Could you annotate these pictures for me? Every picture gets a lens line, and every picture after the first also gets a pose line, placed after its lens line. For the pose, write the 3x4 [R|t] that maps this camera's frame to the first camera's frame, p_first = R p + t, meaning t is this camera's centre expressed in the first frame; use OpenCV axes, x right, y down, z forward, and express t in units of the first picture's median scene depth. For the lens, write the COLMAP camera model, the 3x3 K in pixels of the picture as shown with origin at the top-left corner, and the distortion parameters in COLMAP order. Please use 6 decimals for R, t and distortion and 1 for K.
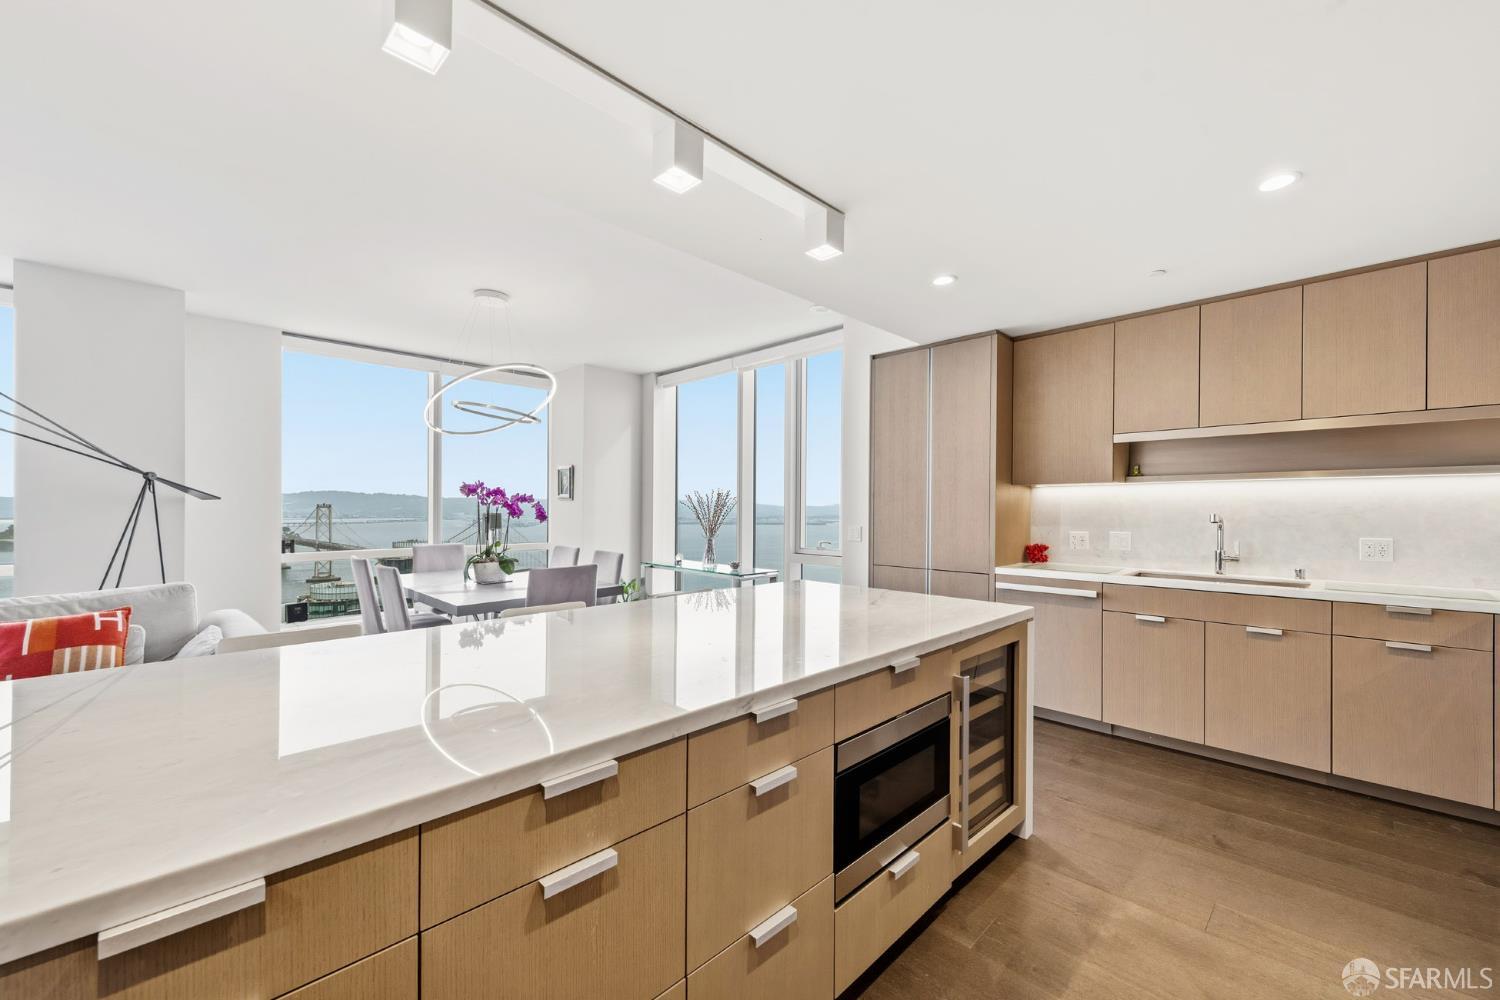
lens RADIAL K [[598.4, 0, 756.4], [0, 598.4, 504.0], [0, 0, 1]] dist [0.004435, -0.002365]
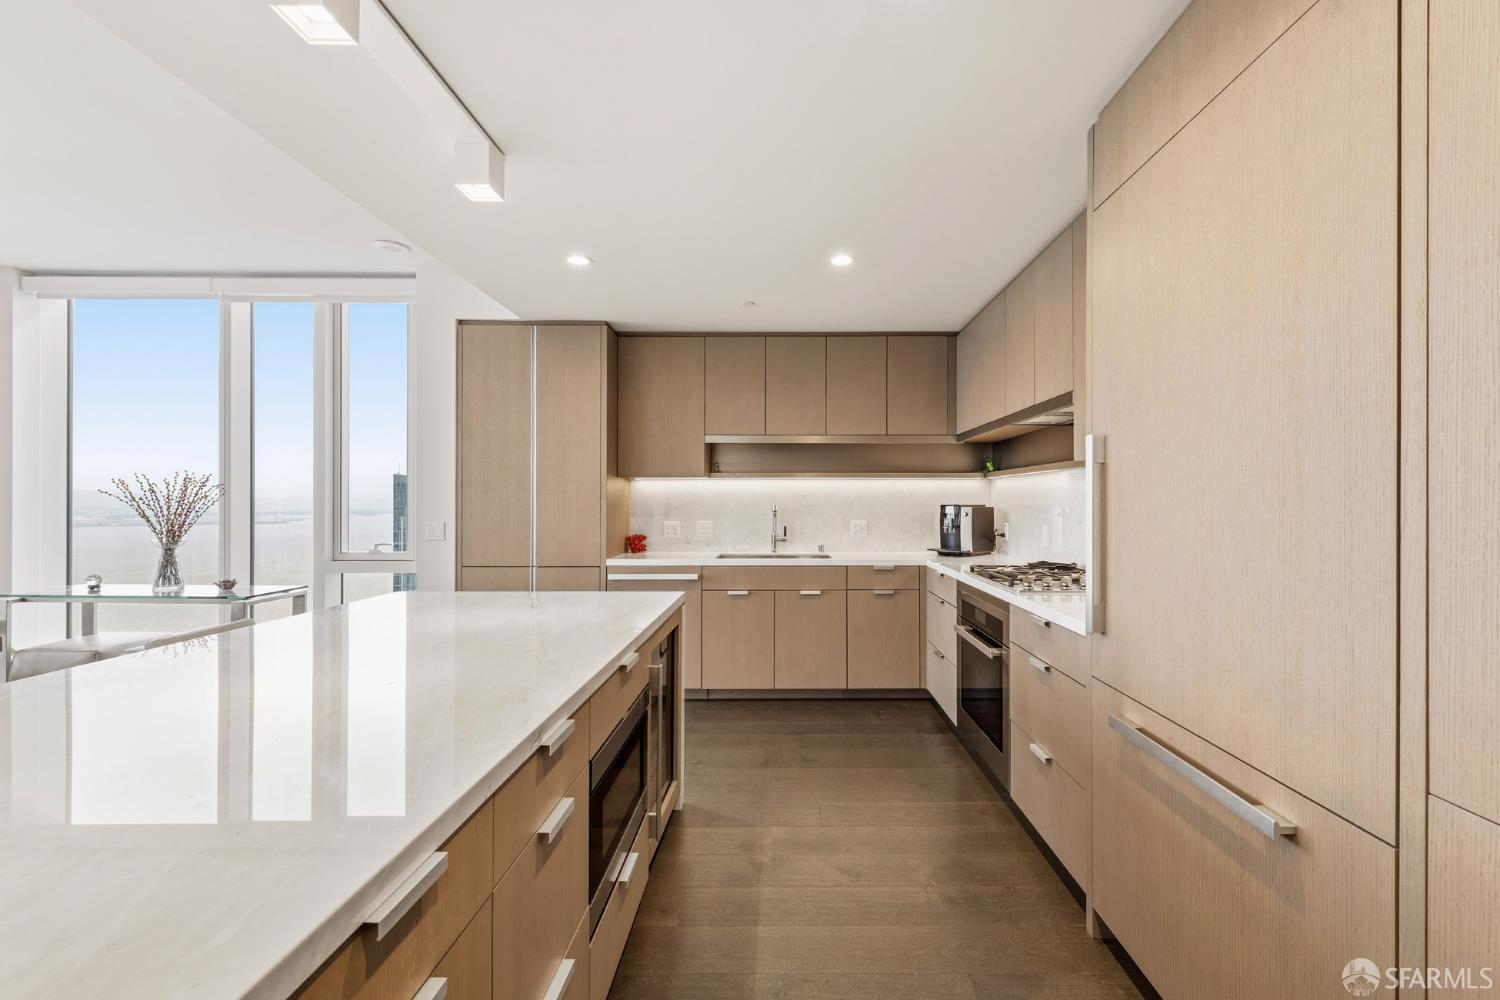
lens RADIAL K [[636.7, 0, 761.1], [0, 636.7, 498.9], [0, 0, 1]] dist [0.002917, -0.001102]
pose [[0.701298, 0.001579, 0.712867, -0.184018], [-0.005070, 0.999983, 0.002773, 0.000937], [-0.712851, -0.005559, 0.701294, 0.073311]]
